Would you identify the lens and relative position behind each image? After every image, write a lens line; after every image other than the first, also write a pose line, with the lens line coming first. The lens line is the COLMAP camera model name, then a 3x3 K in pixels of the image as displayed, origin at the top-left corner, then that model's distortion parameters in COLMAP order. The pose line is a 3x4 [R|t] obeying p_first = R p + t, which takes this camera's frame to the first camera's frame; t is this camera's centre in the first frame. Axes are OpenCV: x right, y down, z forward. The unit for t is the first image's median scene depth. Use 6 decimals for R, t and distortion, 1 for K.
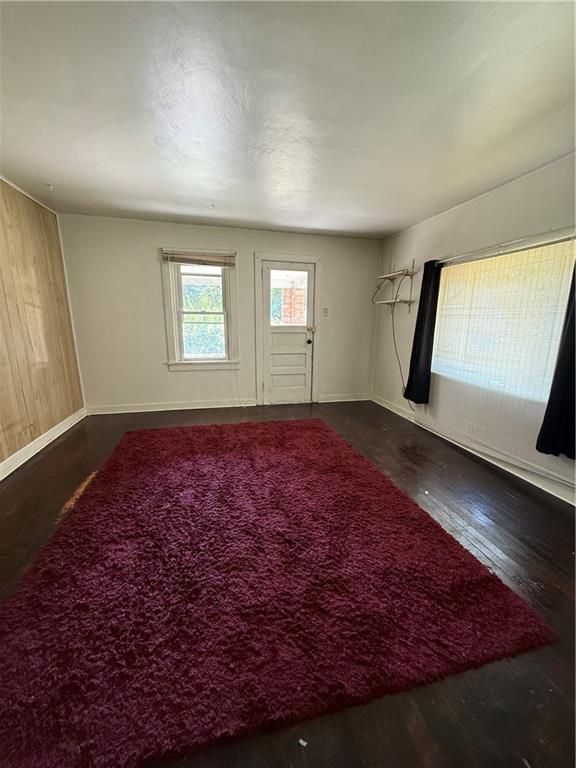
lens RADIAL K [[306.7, 0, 288.8], [0, 306.7, 384.5], [0, 0, 1]] dist [0.001986, 0.000068]
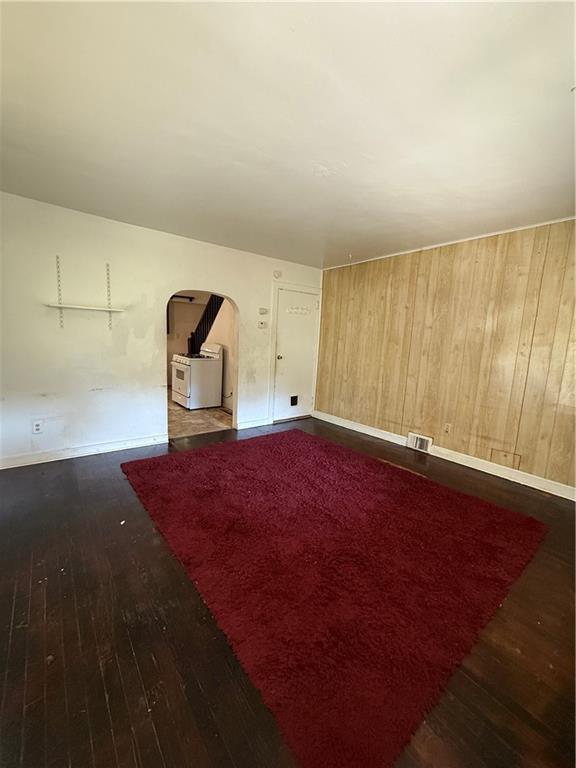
lens RADIAL K [[306.7, 0, 287.8], [0, 306.7, 382.9], [0, 0, 1]] dist [0.001986, 0.000068]
pose [[-0.905599, 0.014292, -0.423893, 0.356506], [-0.140042, 0.933305, 0.330651, -0.381099], [0.400347, 0.358800, -0.843199, 1.689026]]
